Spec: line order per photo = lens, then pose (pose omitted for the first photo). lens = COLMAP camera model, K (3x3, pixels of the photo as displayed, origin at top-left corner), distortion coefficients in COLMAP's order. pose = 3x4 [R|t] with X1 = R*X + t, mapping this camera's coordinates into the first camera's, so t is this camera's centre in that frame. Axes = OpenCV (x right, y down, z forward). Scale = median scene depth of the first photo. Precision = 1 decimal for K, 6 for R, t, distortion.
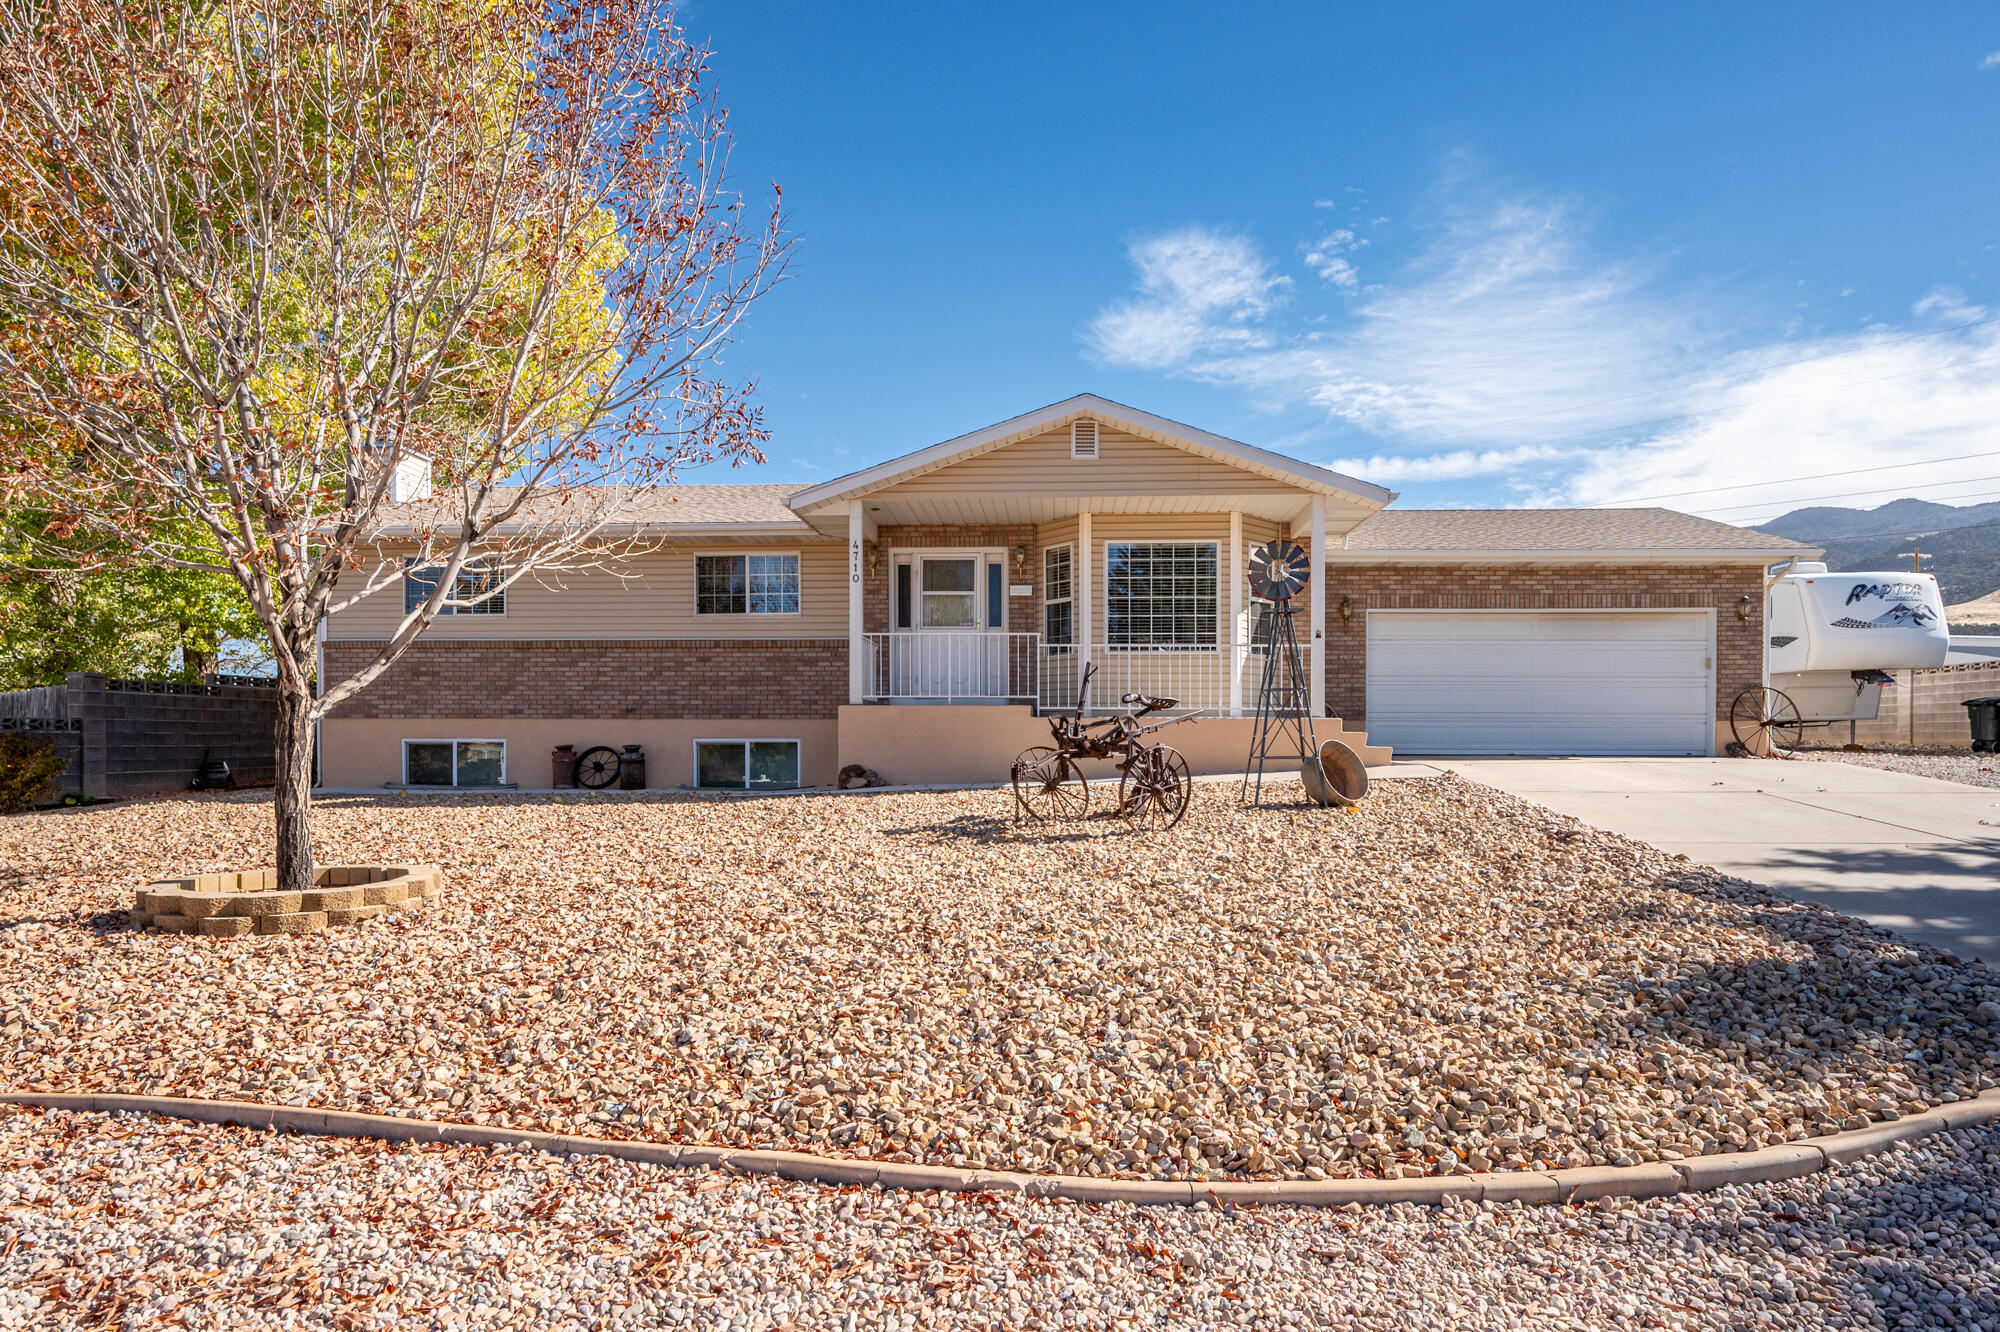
lens RADIAL K [[1031.8, 0, 1034.1], [0, 1031.8, 740.4], [0, 0, 1]] dist [-0.012853, 0.001261]
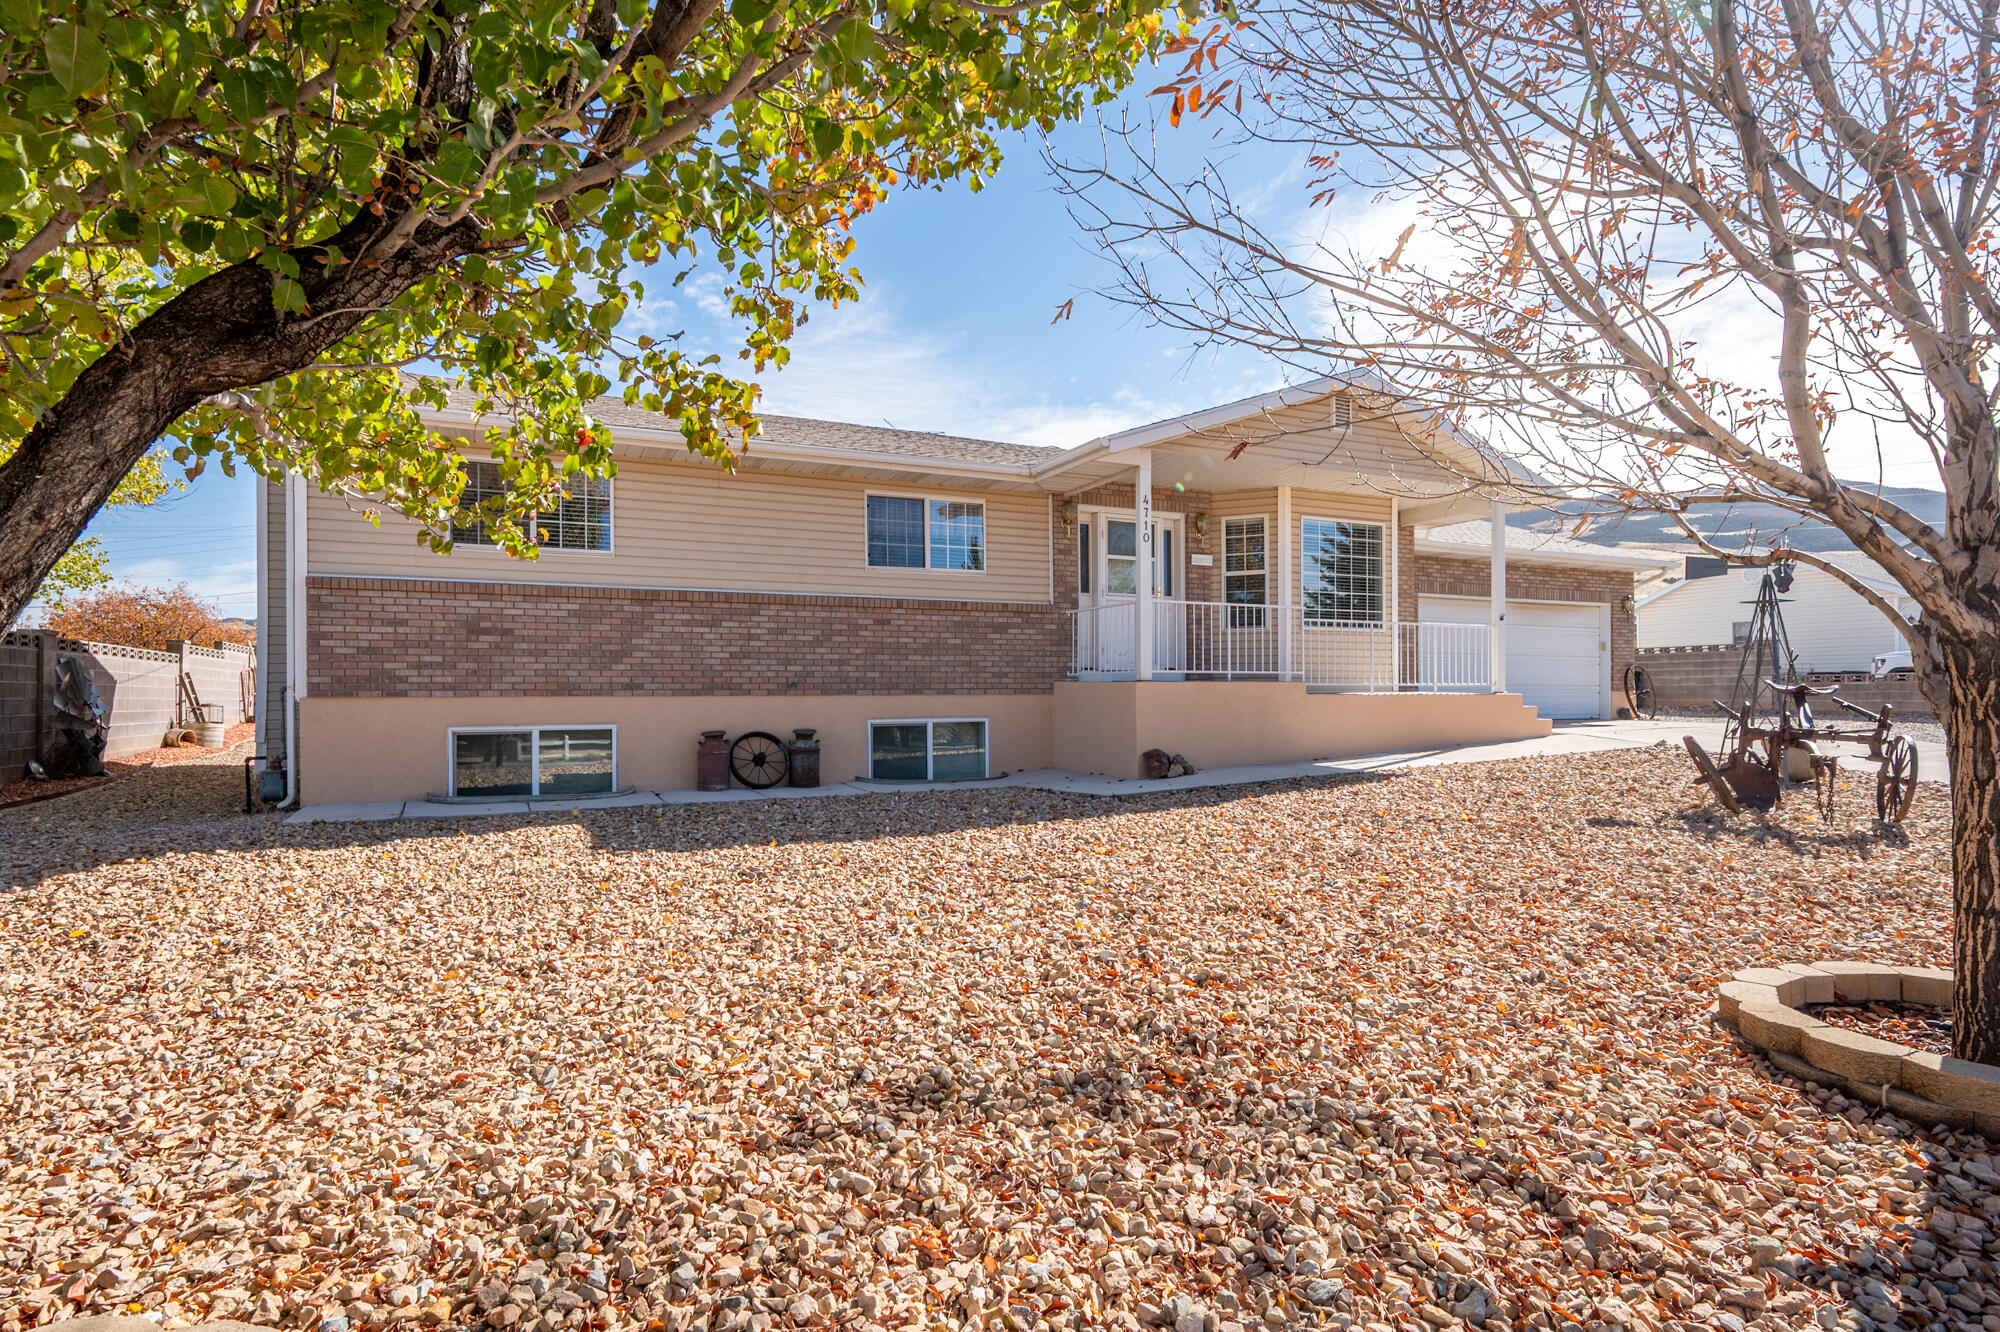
lens RADIAL K [[918.2, 0, 1004.8], [0, 918.2, 673.0], [0, 0, 1]] dist [0.000927, -0.000176]
pose [[0.899868, 0.002553, 0.436155, -0.527748], [0.005569, 0.999834, -0.017341, -0.023932], [-0.436127, 0.018034, 0.899704, 0.290629]]
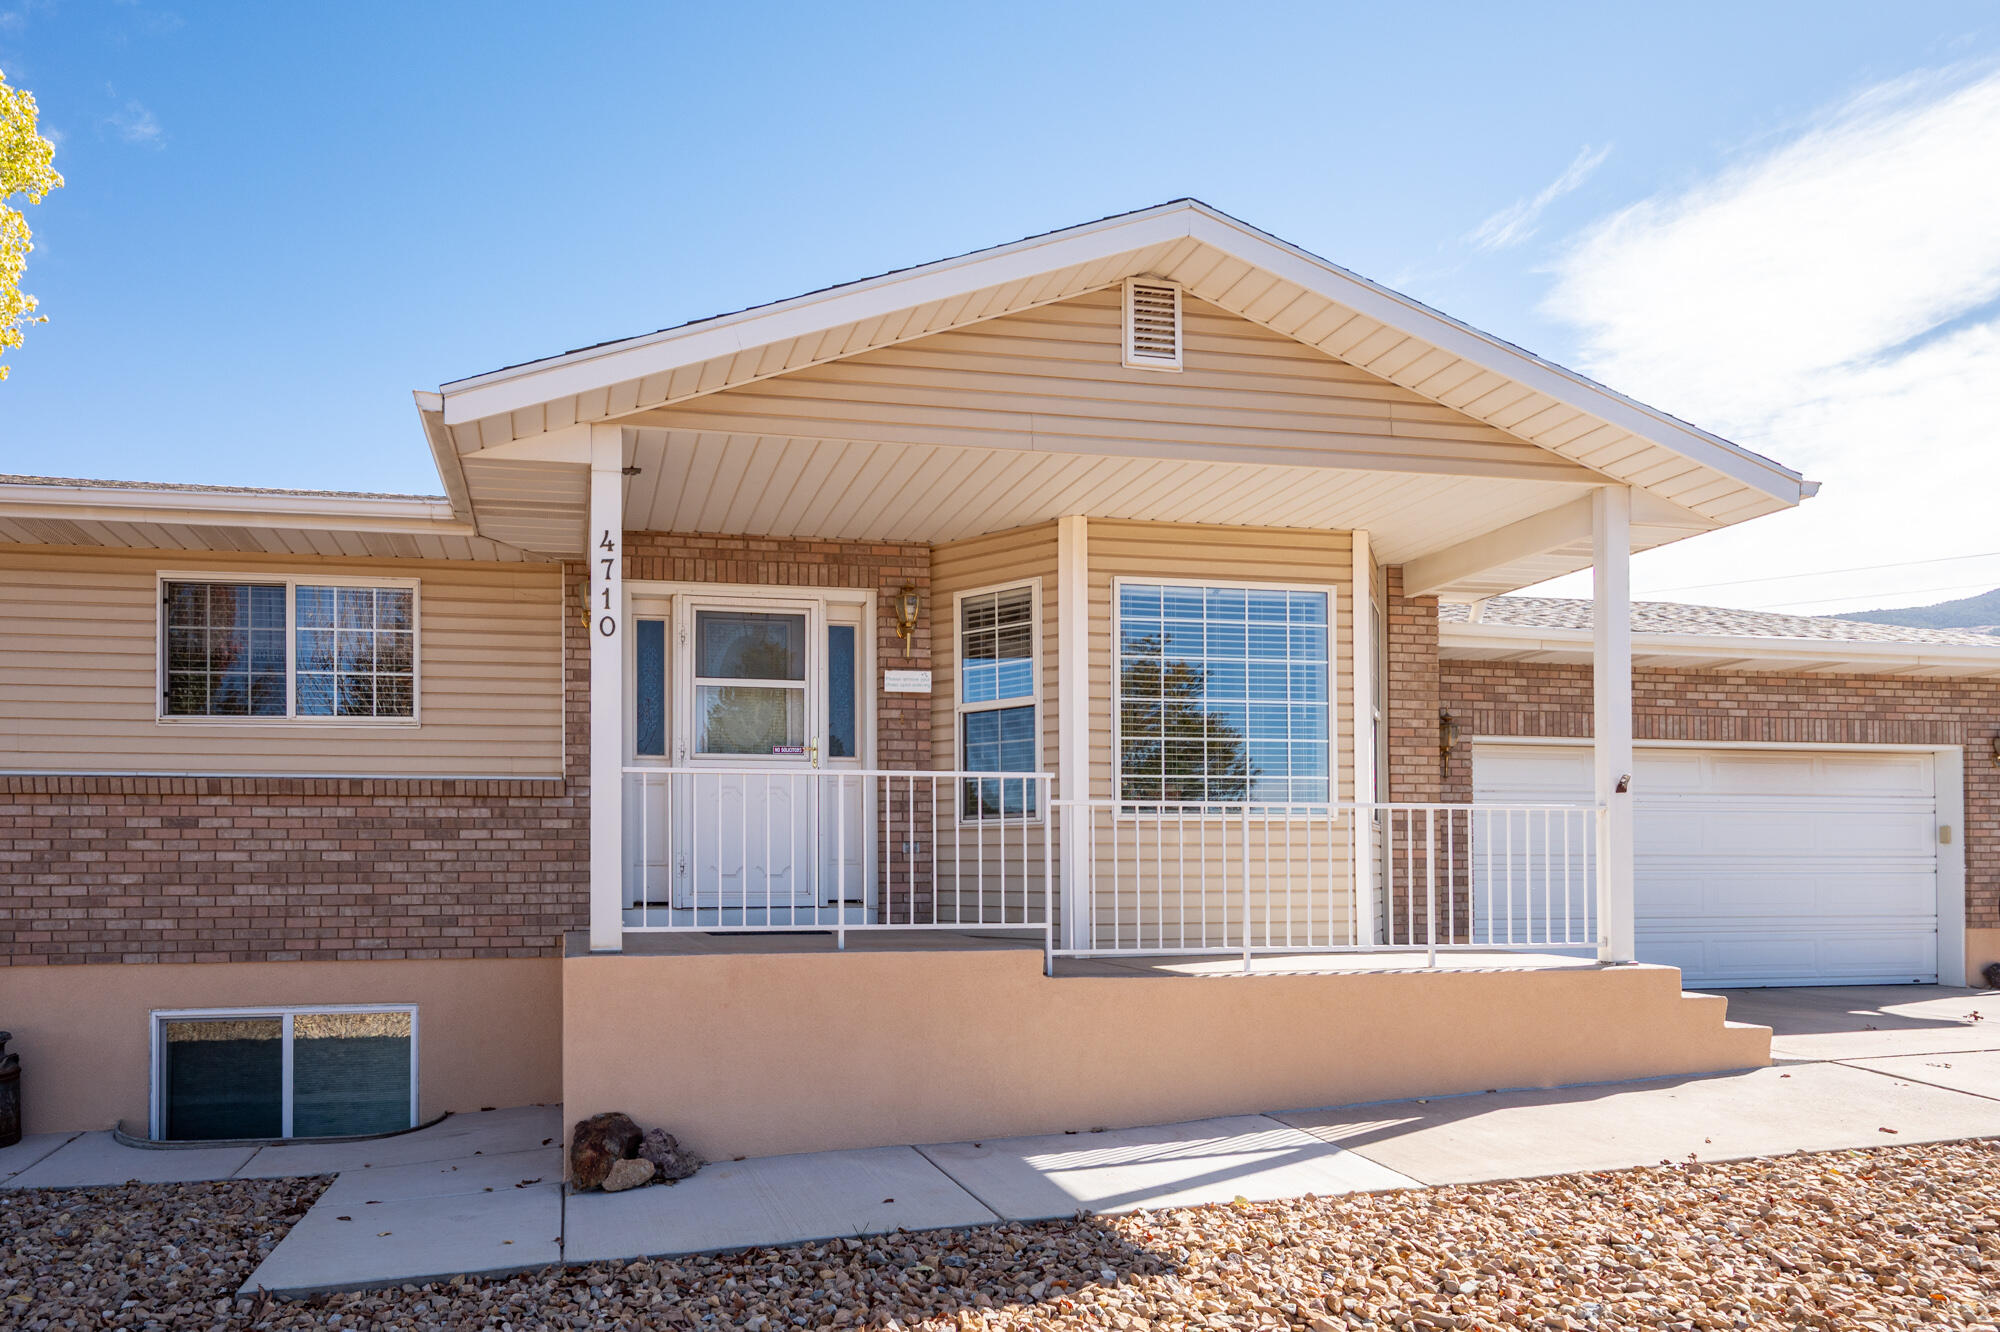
lens RADIAL K [[1111.6, 0, 795.5], [0, 1111.6, 855.2], [0, 0, 1]] dist [-0.005971, 0.002773]
pose [[0.981087, -0.000024, 0.193565, -0.154247], [0.003996, 0.999789, -0.020131, -0.052587], [-0.193524, 0.020523, 0.980881, 0.484197]]
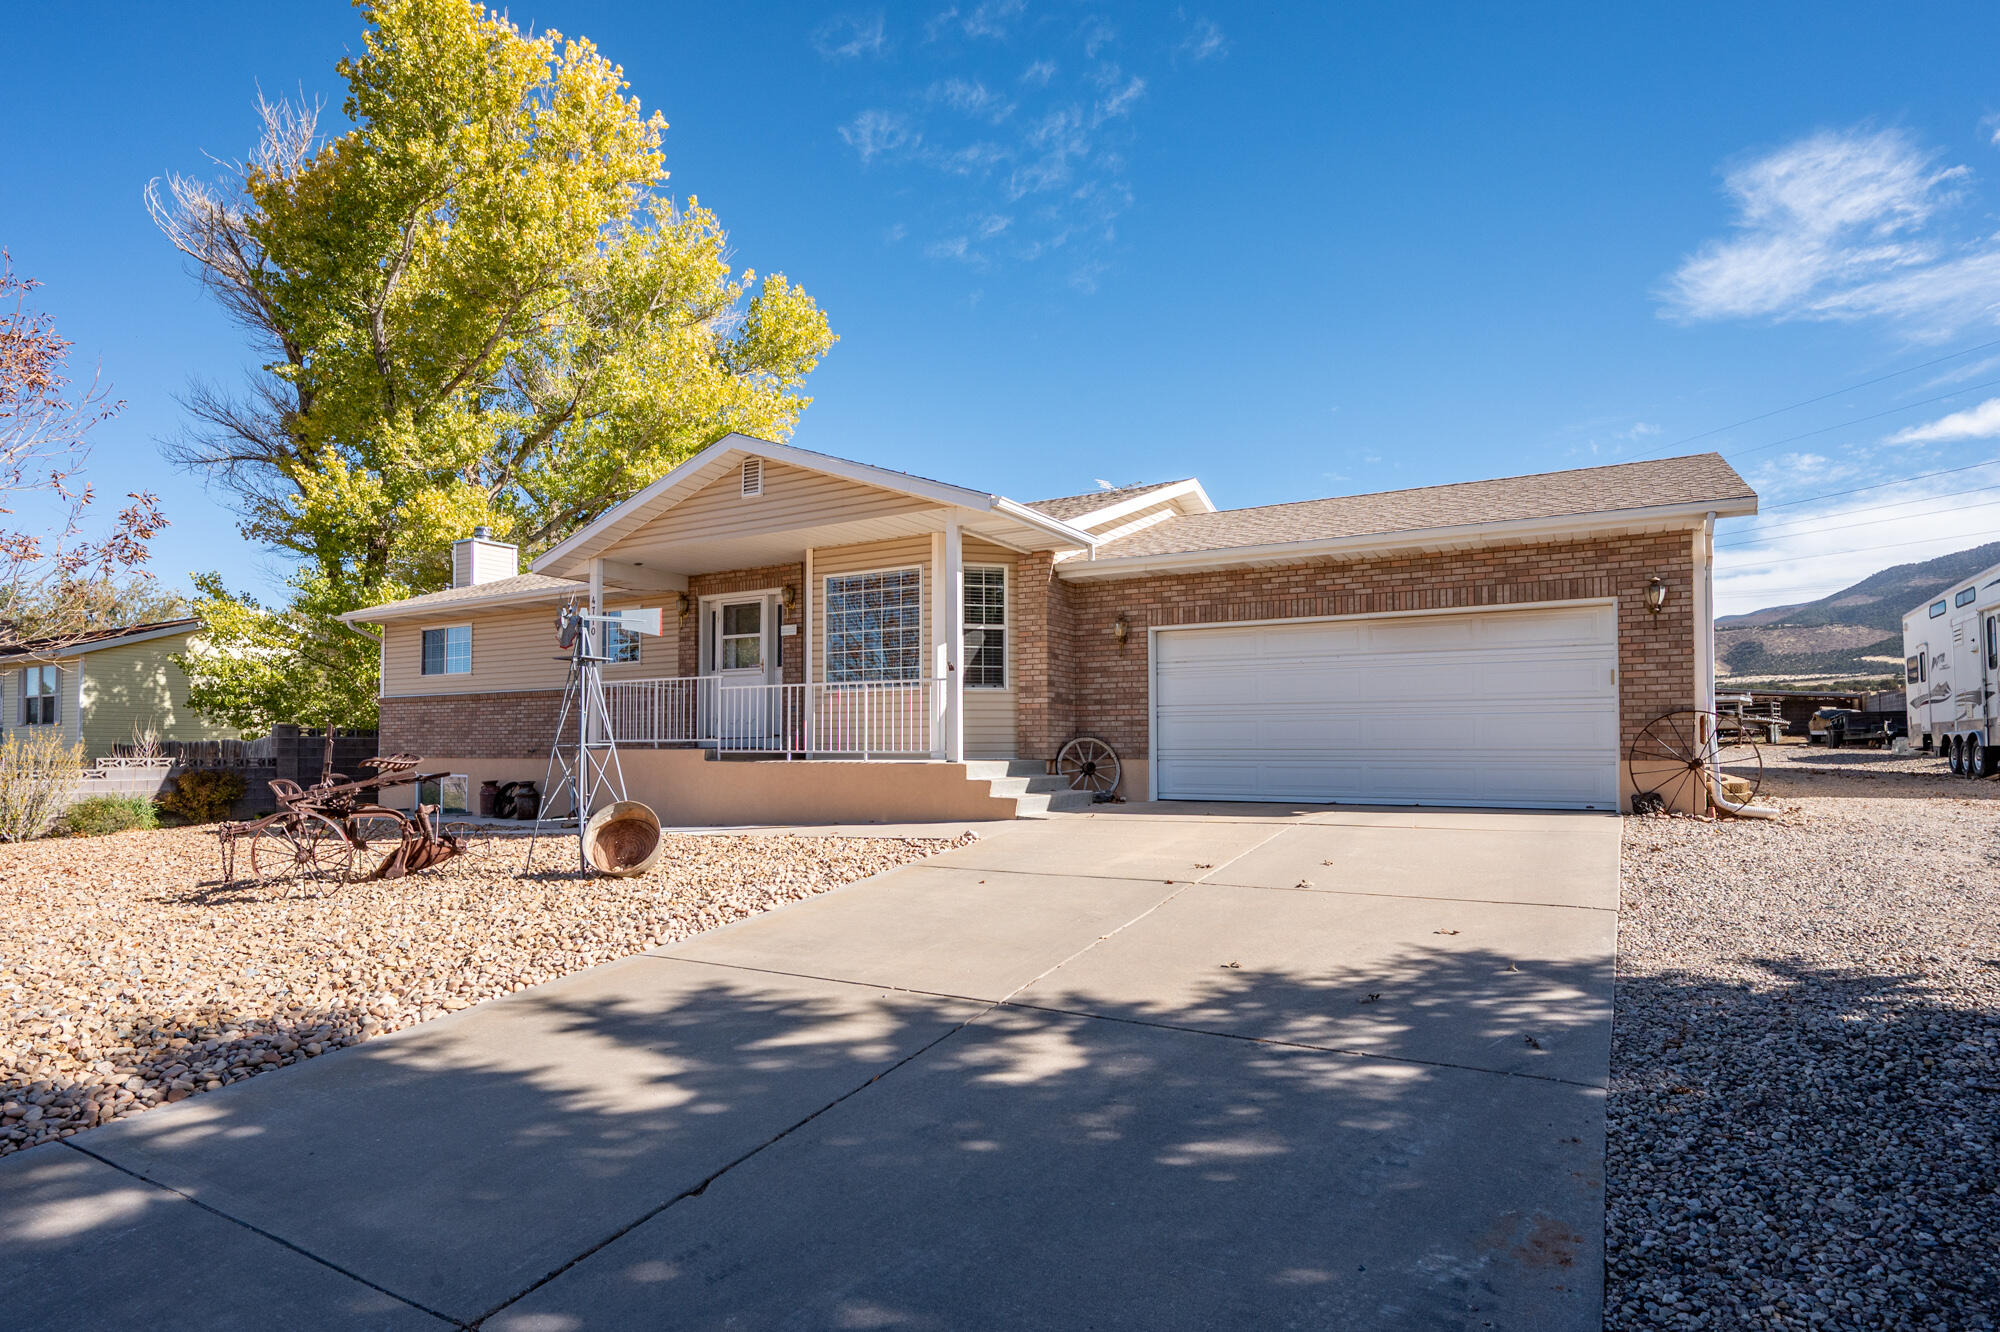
lens RADIAL K [[1056.4, 0, 1078.6], [0, 1056.4, 733.2], [0, 0, 1]] dist [-0.007064, -0.003263]
pose [[0.892926, -0.010477, -0.450082, 0.662020], [-0.001053, 0.999678, -0.025358, -0.019165], [0.450203, 0.023117, 0.892627, 0.206557]]
